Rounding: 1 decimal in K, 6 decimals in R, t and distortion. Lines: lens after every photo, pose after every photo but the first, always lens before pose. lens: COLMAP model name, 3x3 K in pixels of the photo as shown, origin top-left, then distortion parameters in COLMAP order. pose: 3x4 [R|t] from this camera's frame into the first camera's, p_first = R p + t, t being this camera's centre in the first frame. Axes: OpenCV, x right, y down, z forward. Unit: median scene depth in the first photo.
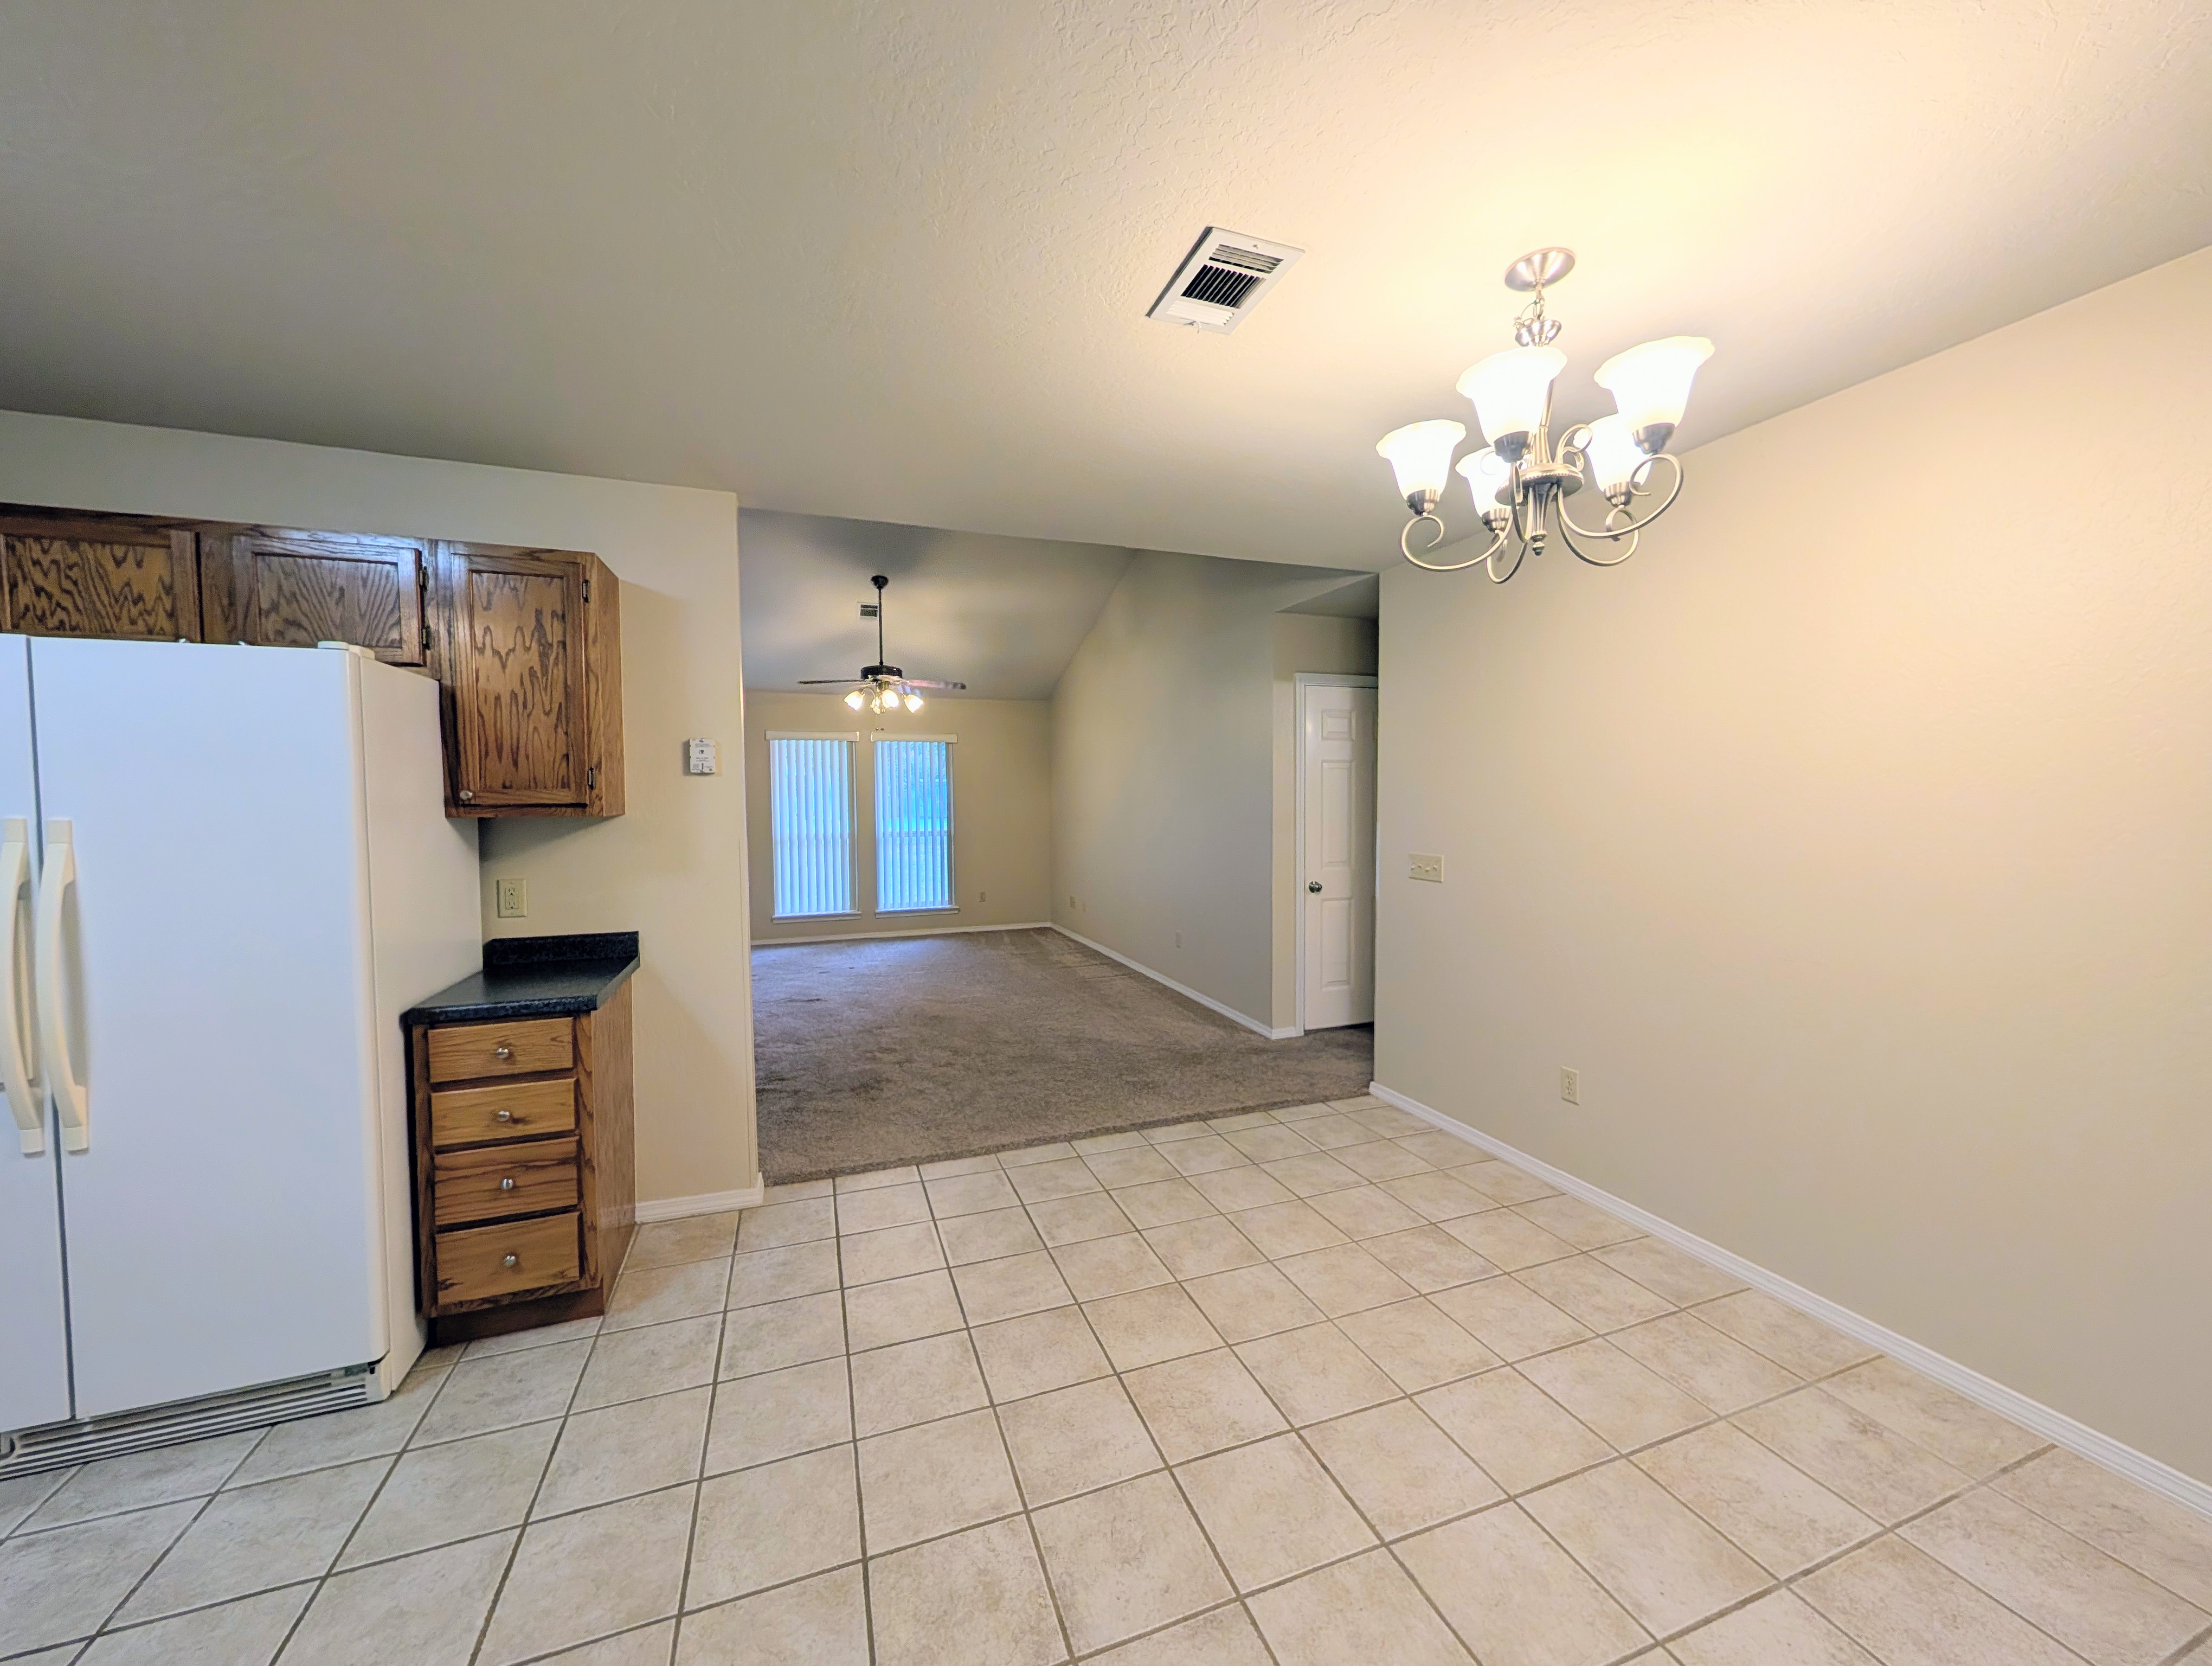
lens RADIAL K [[837.3, 0, 1108.9], [0, 837.3, 833.2], [0, 0, 1]] dist [0.001140, 0.000403]
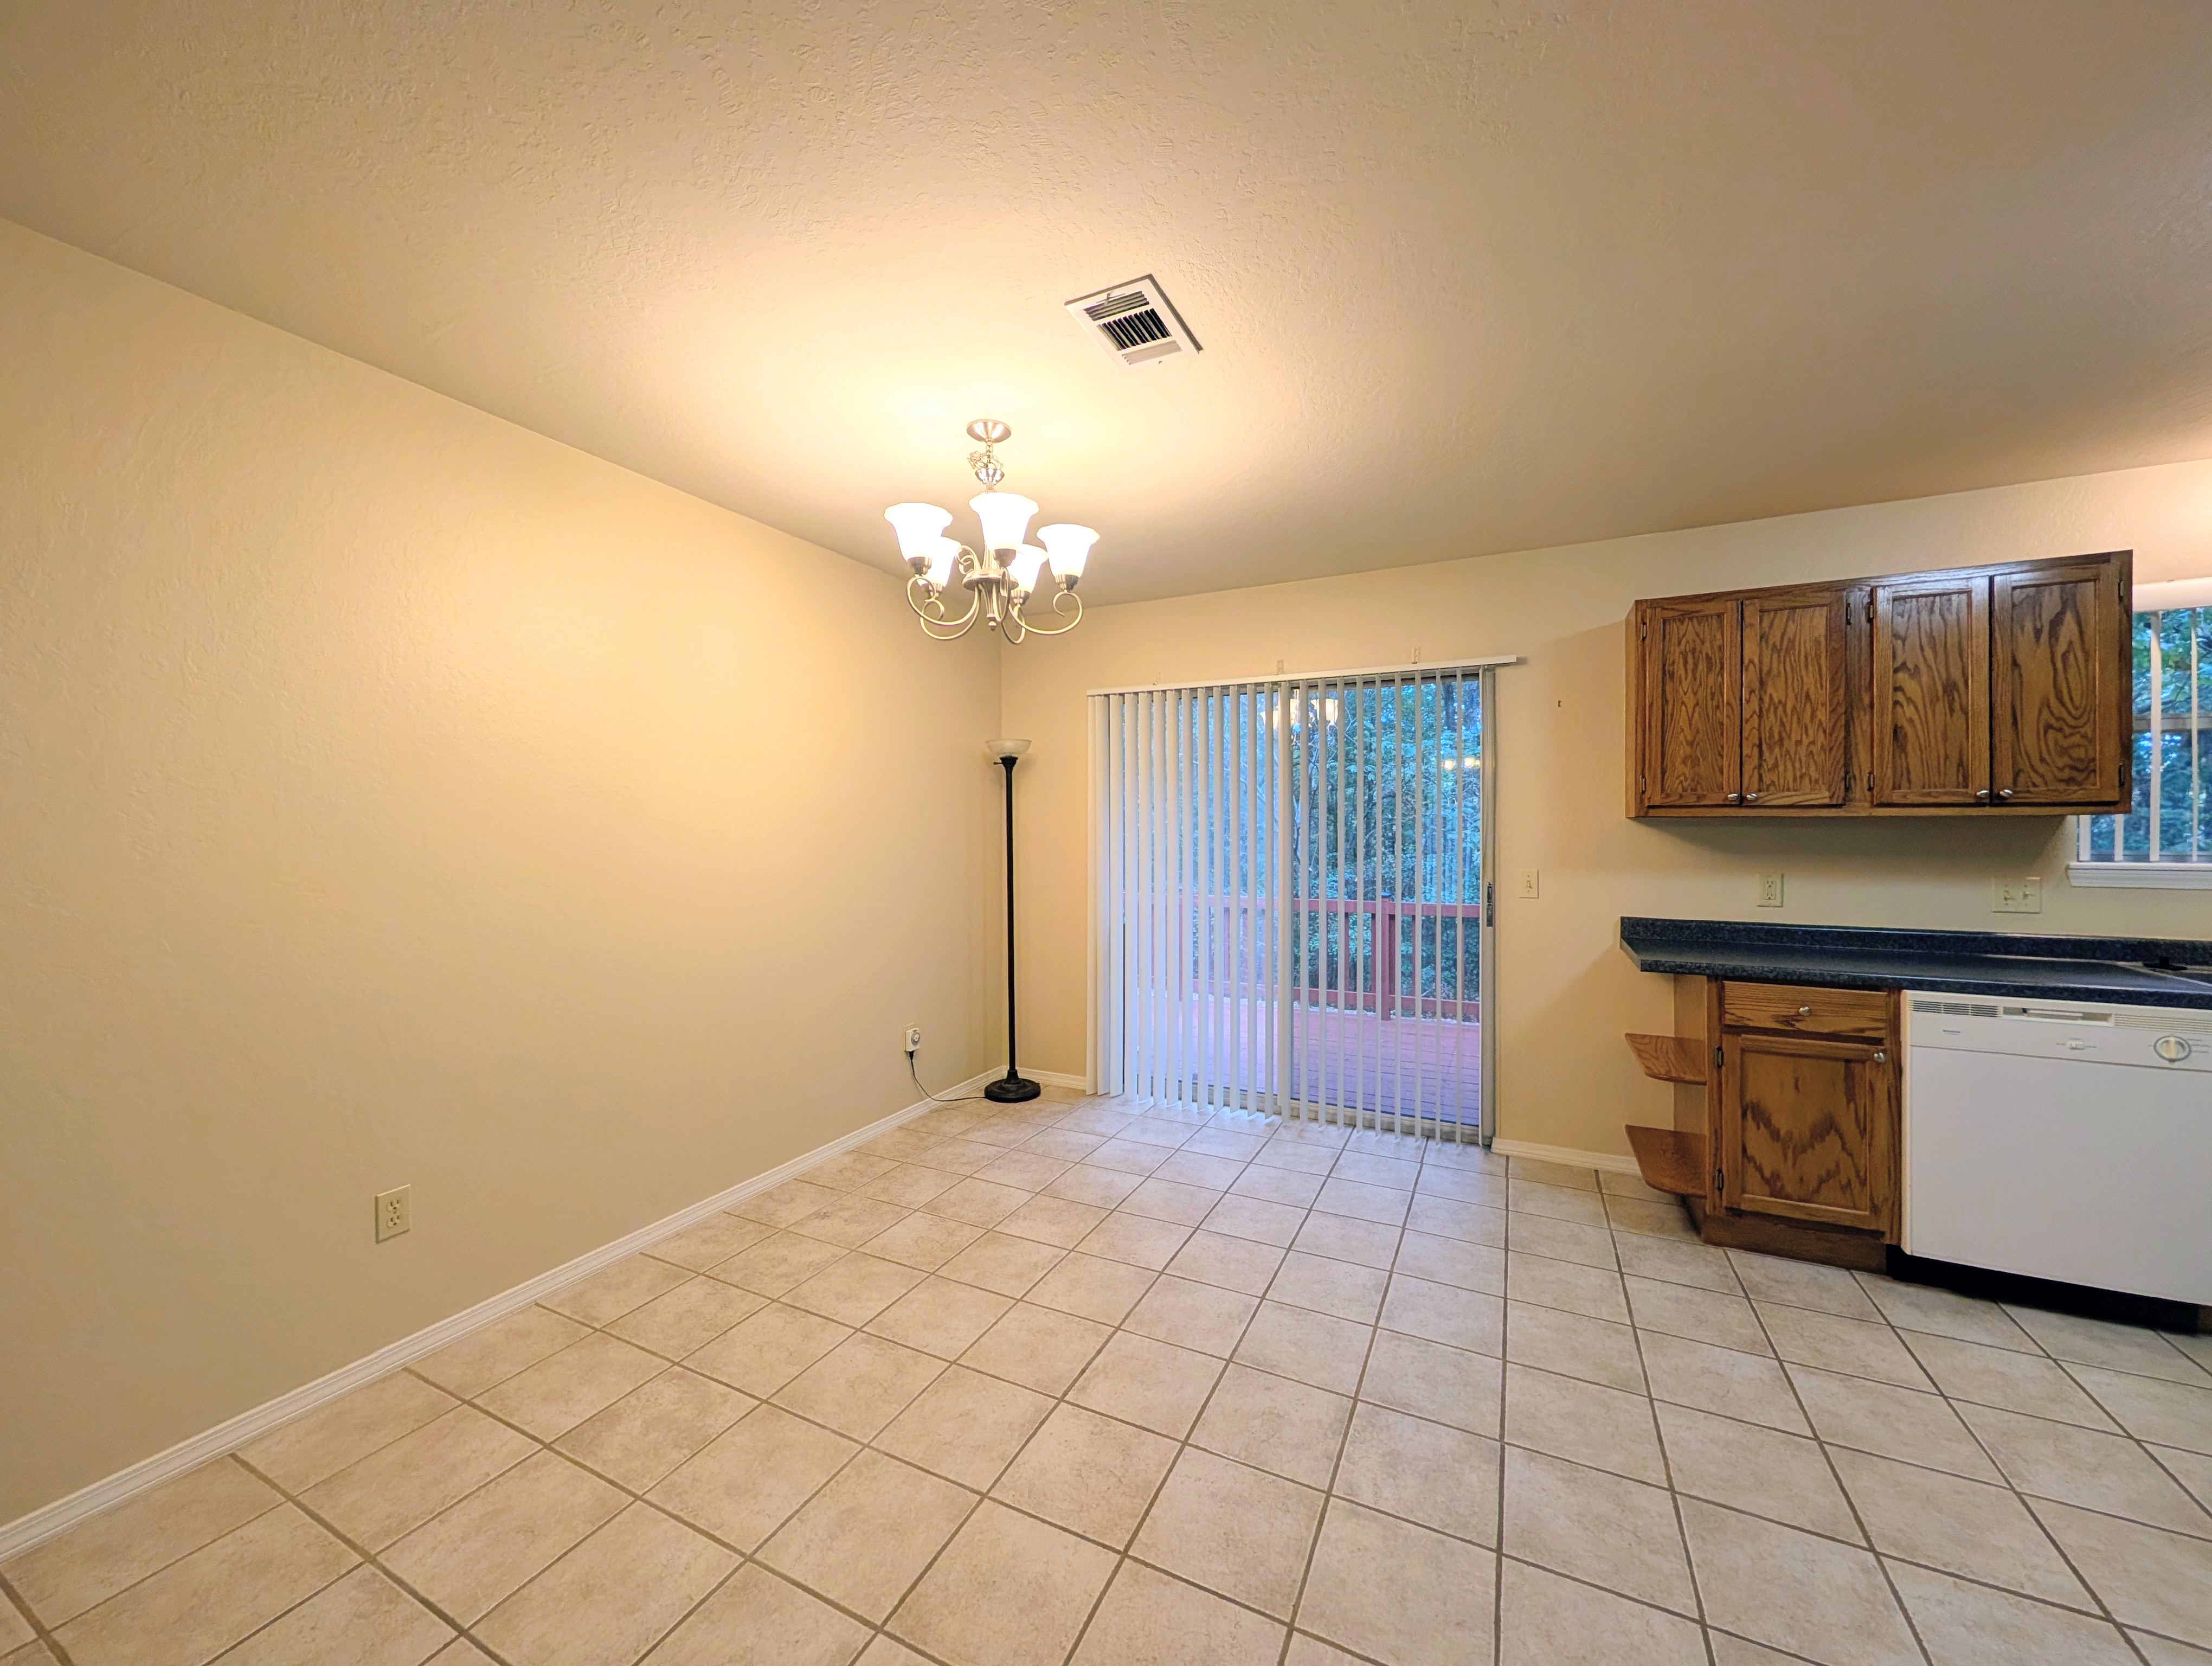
lens RADIAL K [[837.3, 0, 1093.4], [0, 837.3, 838.8], [0, 0, 1]] dist [0.001140, 0.000403]
pose [[-0.682060, -0.001914, 0.731294, -0.465851], [0.035641, 0.998721, 0.035856, -0.021170], [-0.730427, 0.050520, -0.681119, 1.344277]]
